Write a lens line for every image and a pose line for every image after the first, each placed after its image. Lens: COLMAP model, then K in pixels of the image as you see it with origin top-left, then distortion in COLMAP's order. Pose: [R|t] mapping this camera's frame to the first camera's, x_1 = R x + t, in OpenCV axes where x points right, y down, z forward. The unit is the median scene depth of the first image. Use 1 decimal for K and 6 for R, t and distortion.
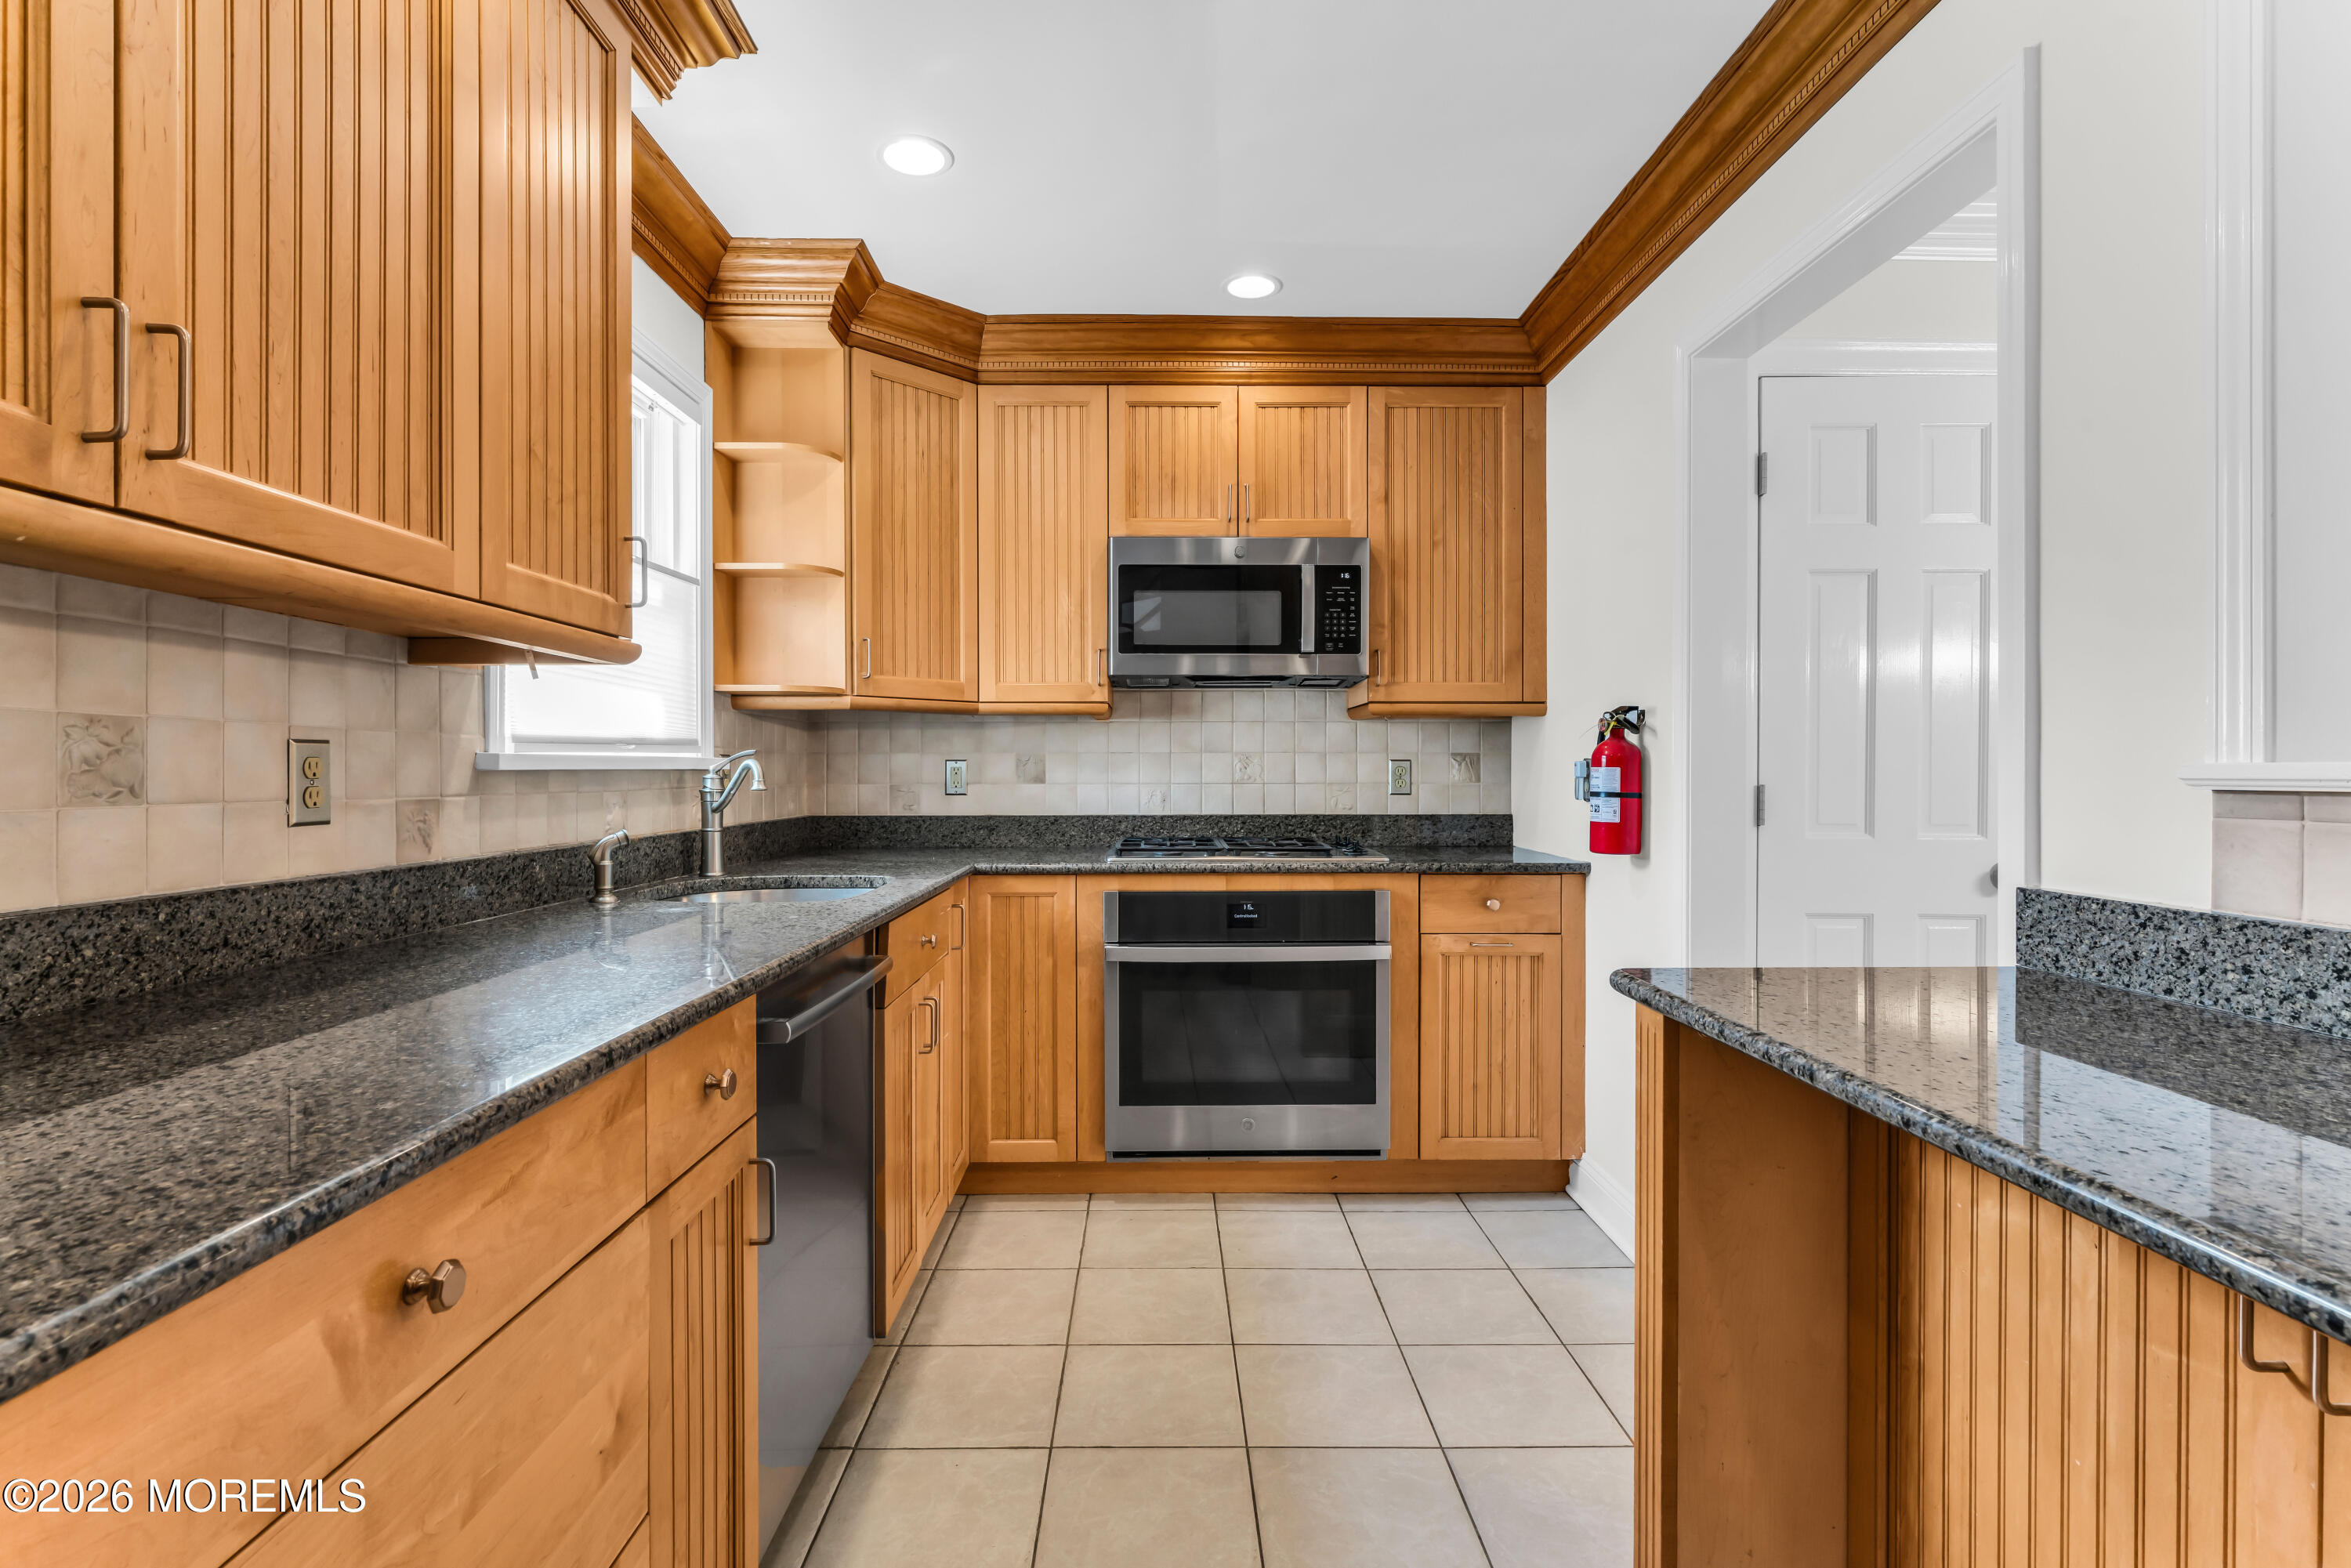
lens RADIAL K [[1095.9, 0, 1182.9], [0, 1095.9, 775.9], [0, 0, 1]] dist [0.001307, 0.000617]
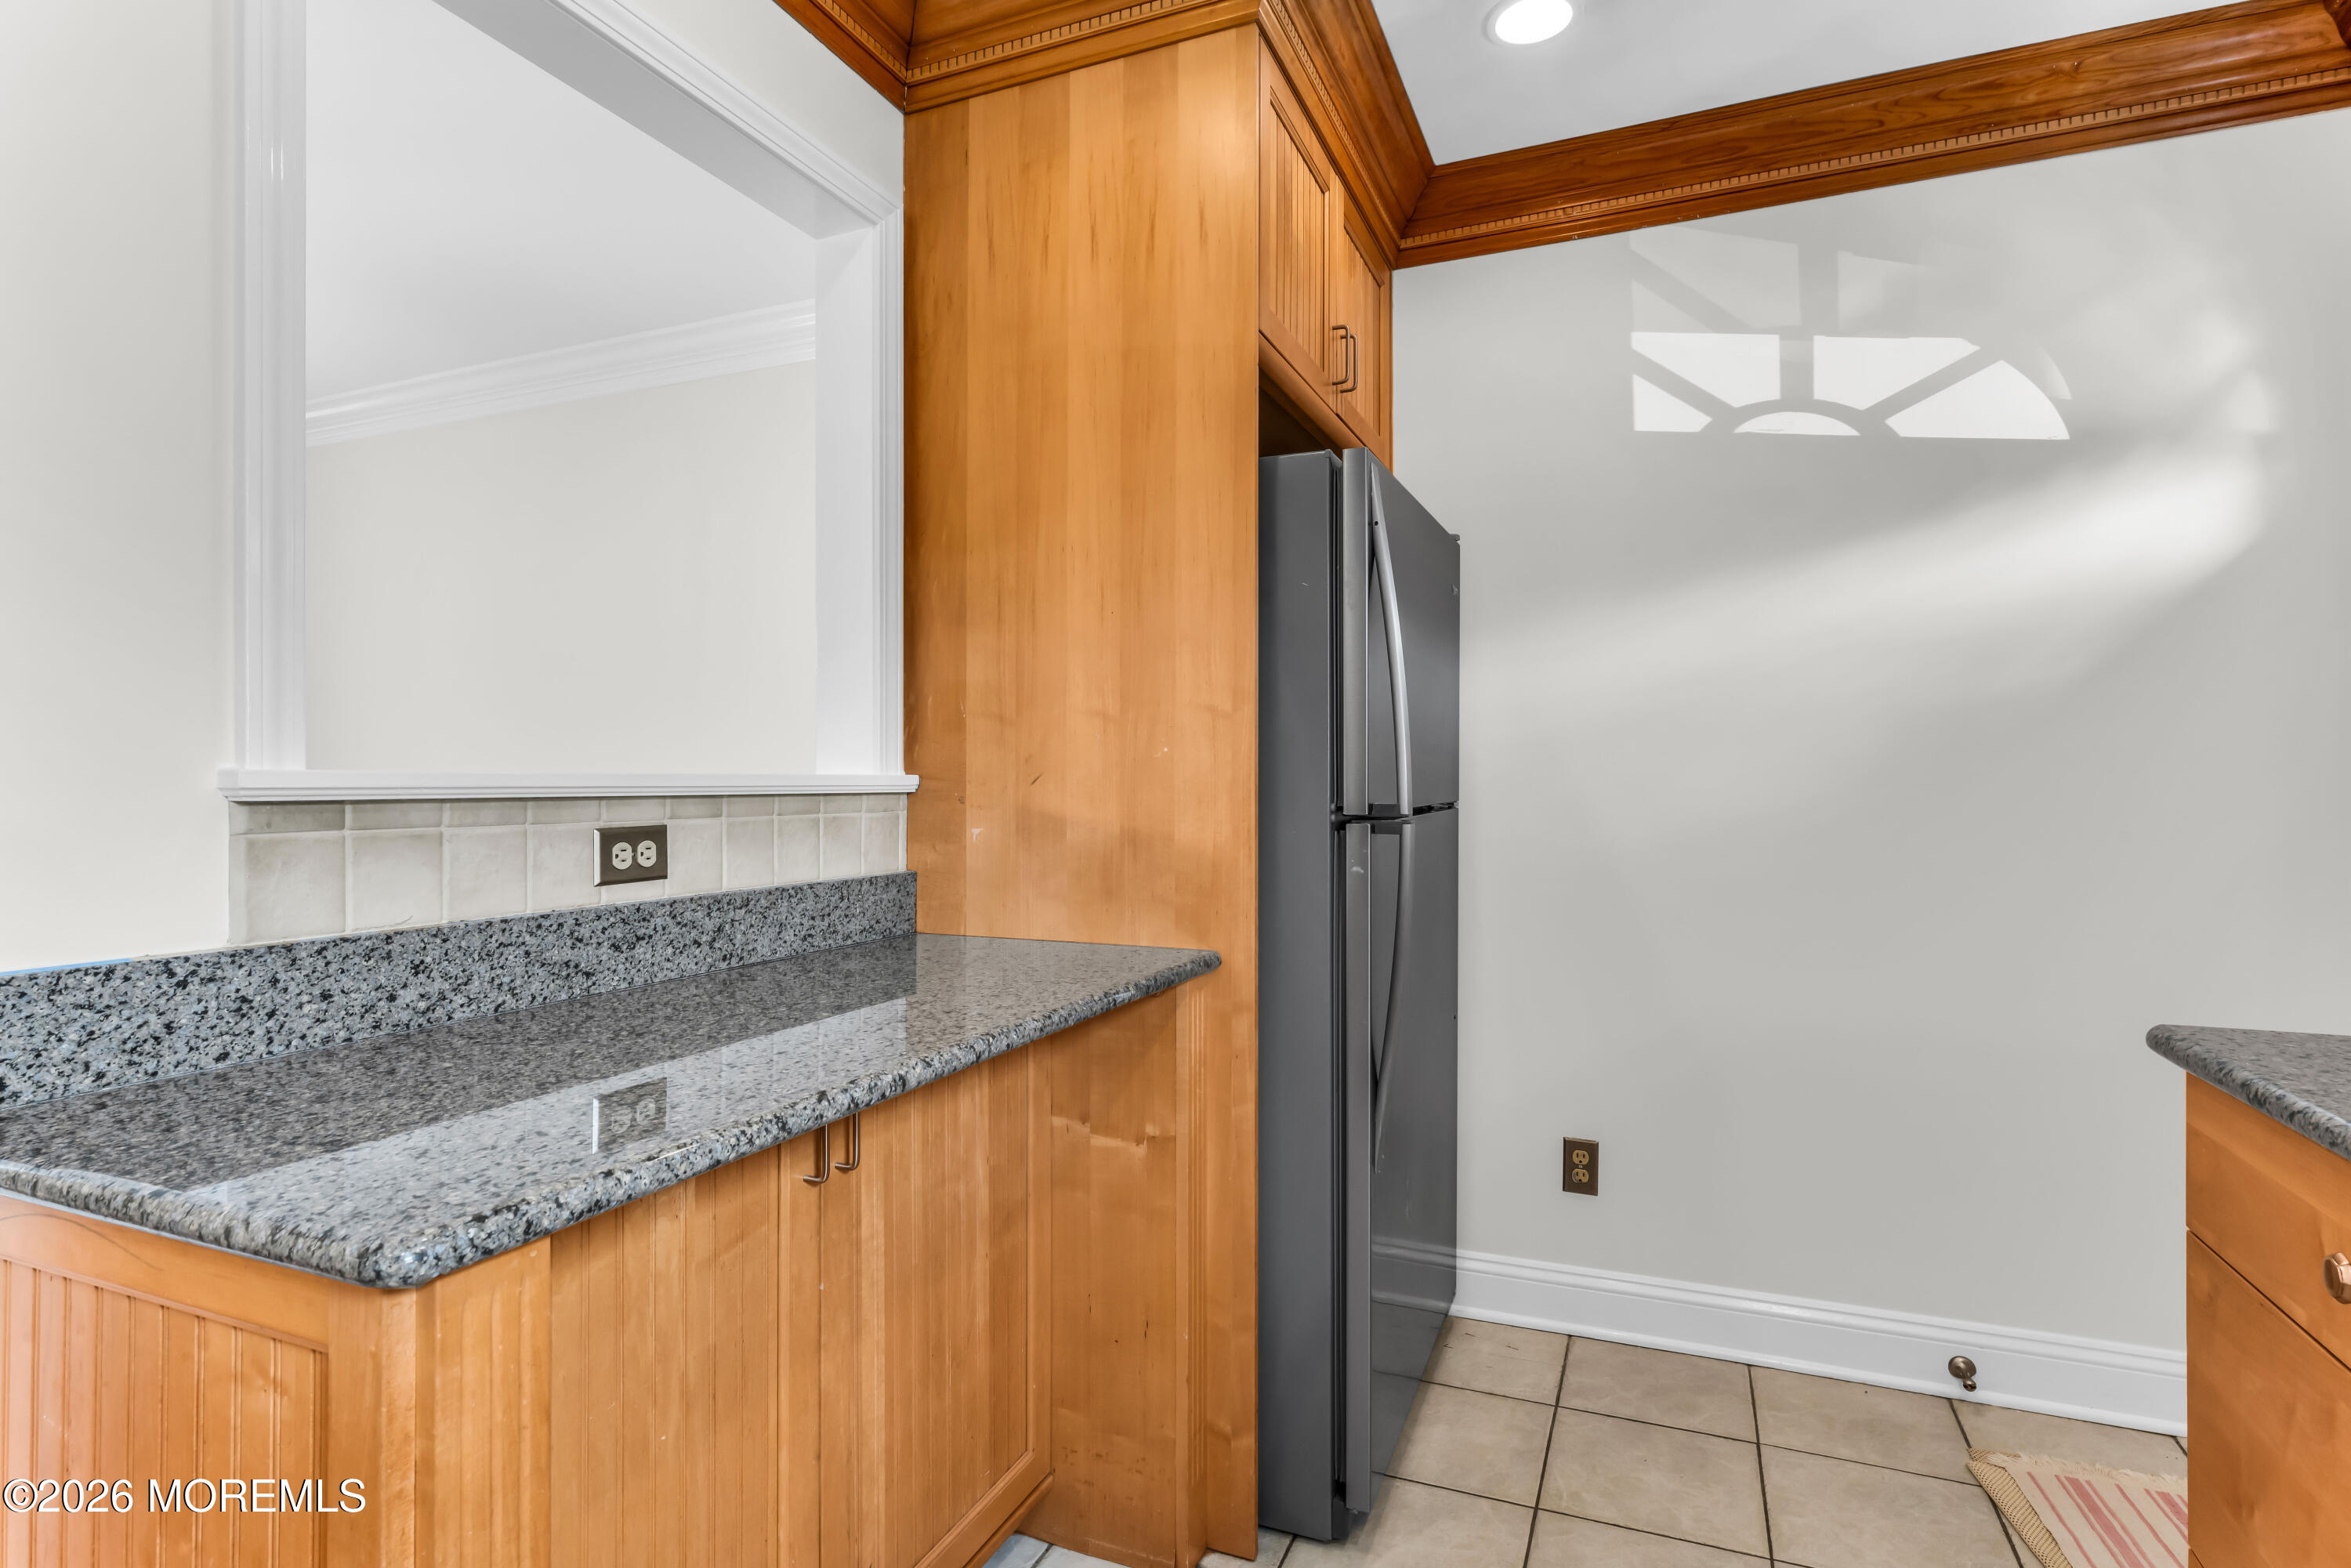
lens RADIAL K [[1188.9, 0, 1176.3], [0, 1188.9, 781.4], [0, 0, 1]] dist [-0.000287, 0.000008]
pose [[-0.914439, 0.001785, 0.404721, -0.080641], [0.002092, 0.999998, 0.000315, -0.000933], [-0.404719, 0.001135, -0.914440, 1.577674]]
